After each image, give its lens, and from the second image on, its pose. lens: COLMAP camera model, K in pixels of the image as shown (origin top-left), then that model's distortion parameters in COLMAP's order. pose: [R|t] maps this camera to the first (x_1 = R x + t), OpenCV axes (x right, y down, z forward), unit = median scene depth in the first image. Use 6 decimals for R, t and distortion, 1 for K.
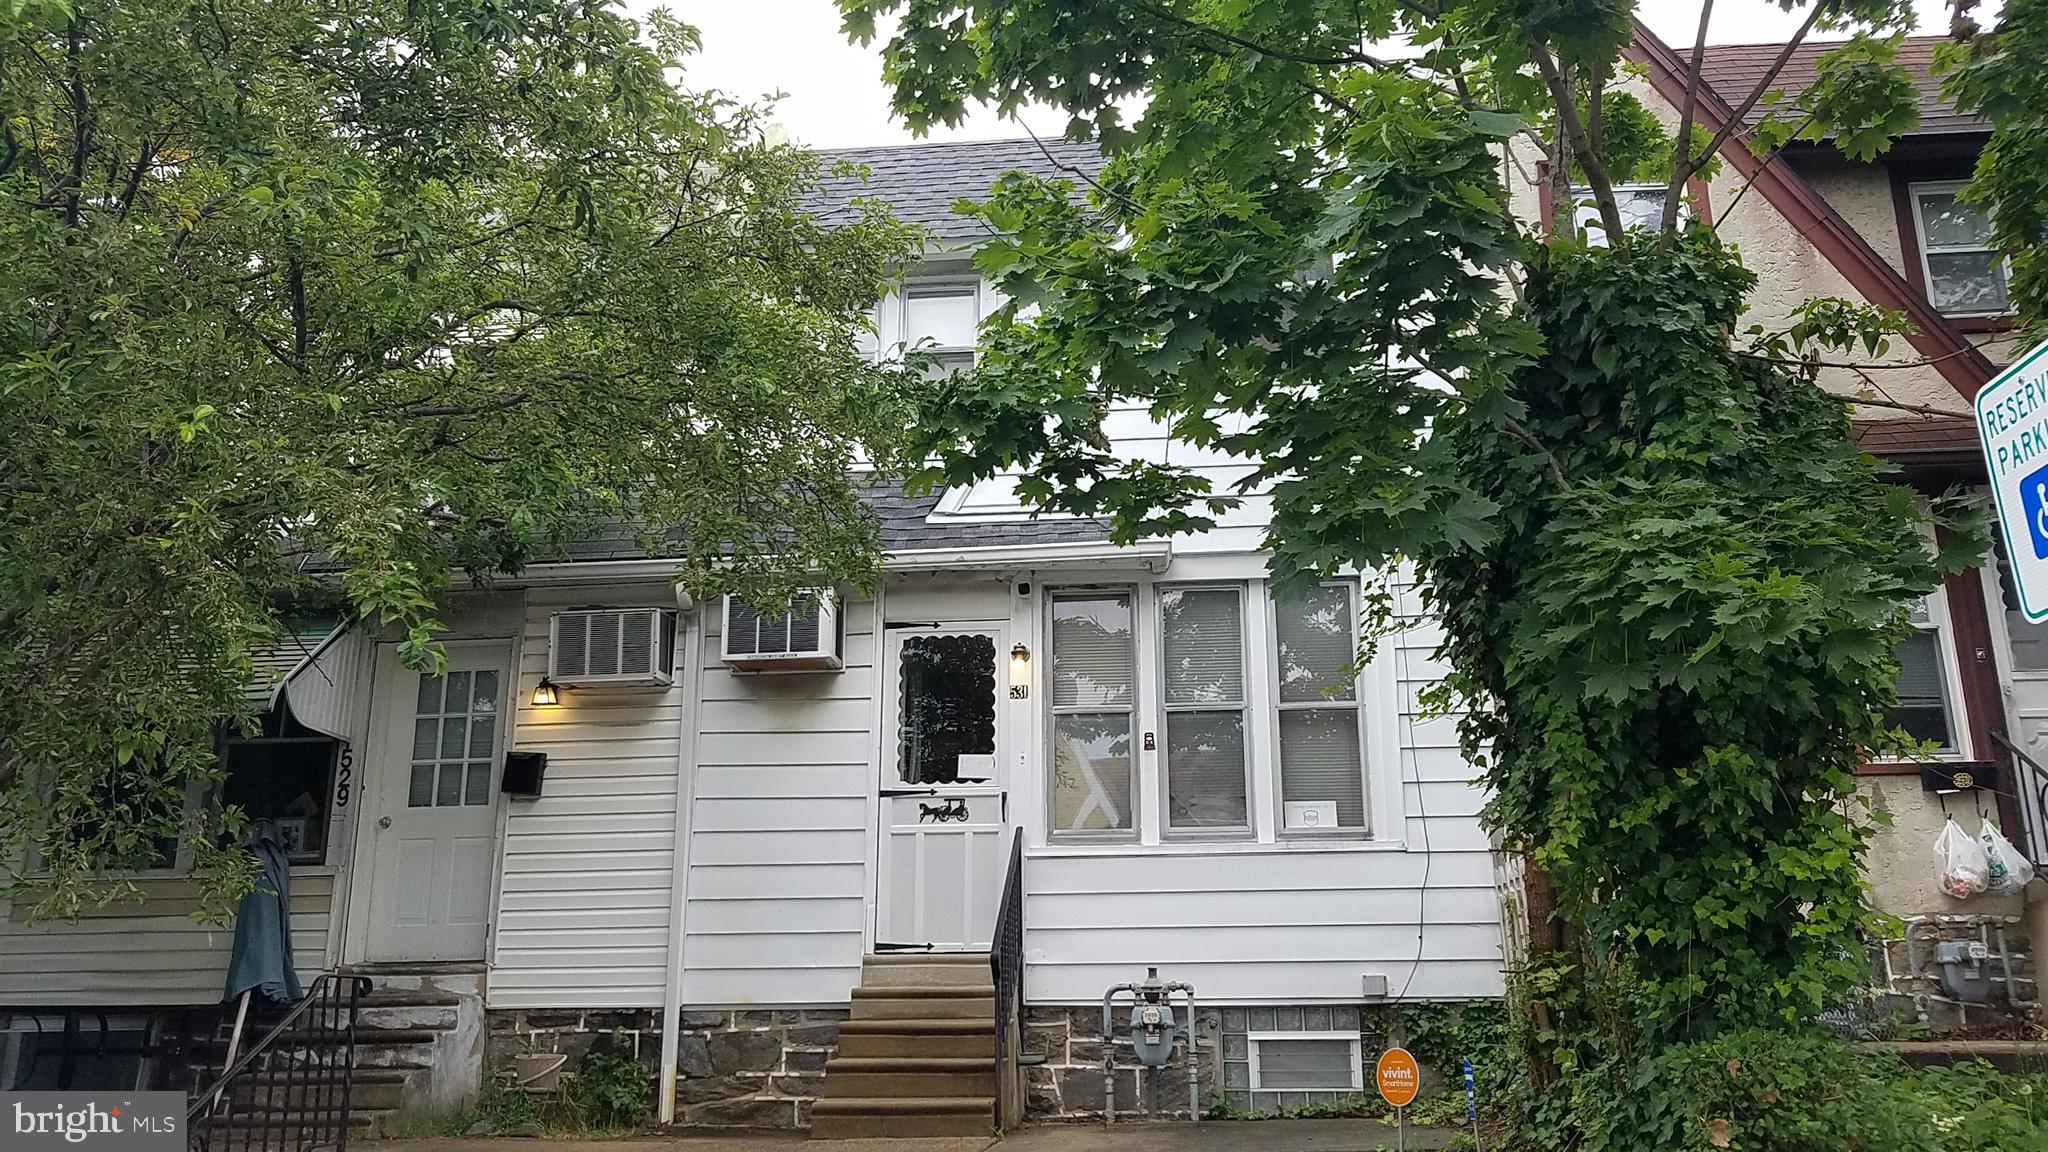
lens RADIAL K [[1606.7, 0, 1022.9], [0, 1606.7, 586.5], [0, 0, 1]] dist [-0.003608, -0.024034]
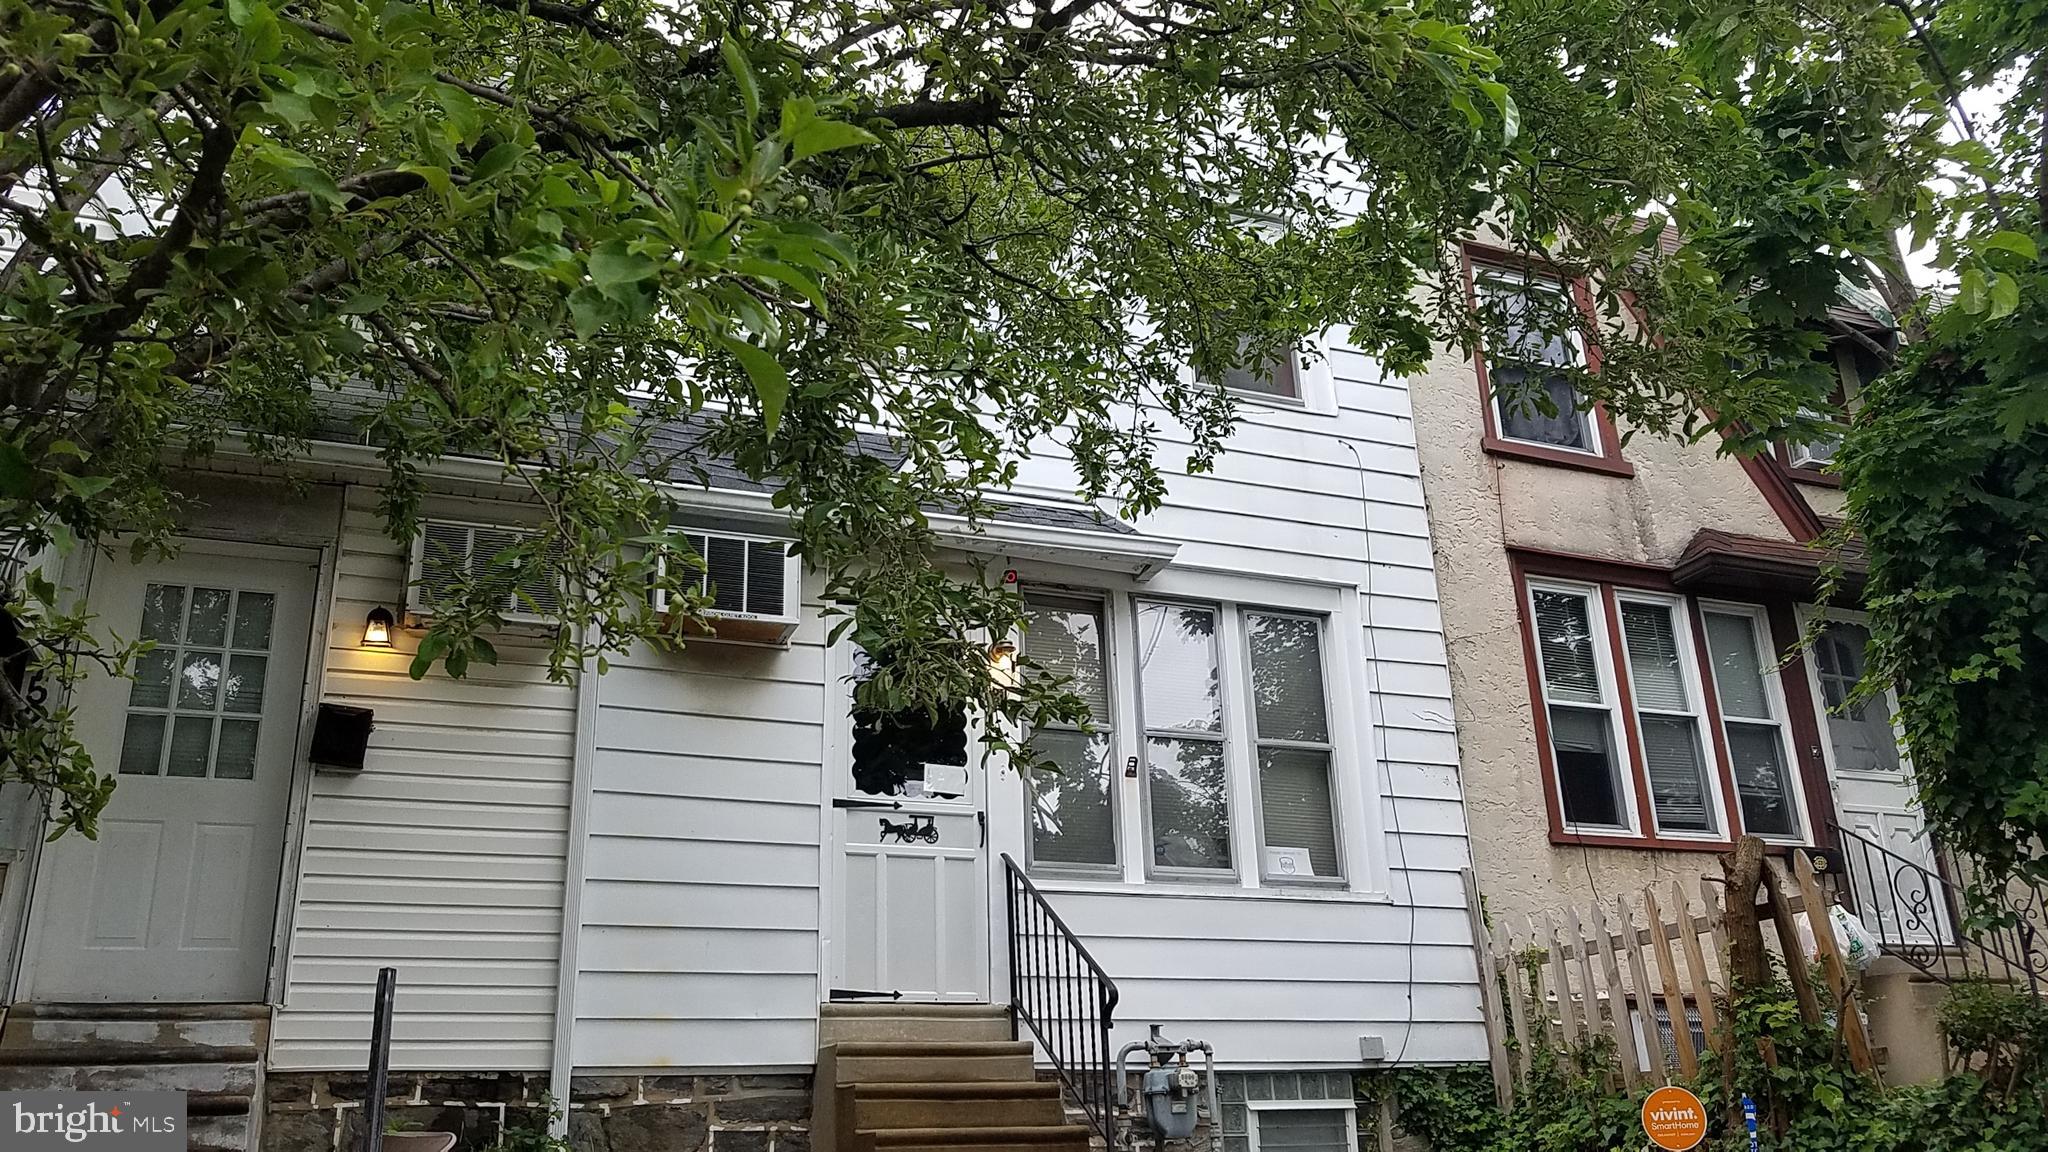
lens RADIAL K [[1606.7, 0, 1024.8], [0, 1606.7, 567.6], [0, 0, 1]] dist [-0.003608, -0.024034]
pose [[0.889282, 0.142894, 0.434463, -0.378741], [-0.103824, 0.988212, -0.112506, 0.095615], [-0.445418, 0.054942, 0.893635, 0.239270]]
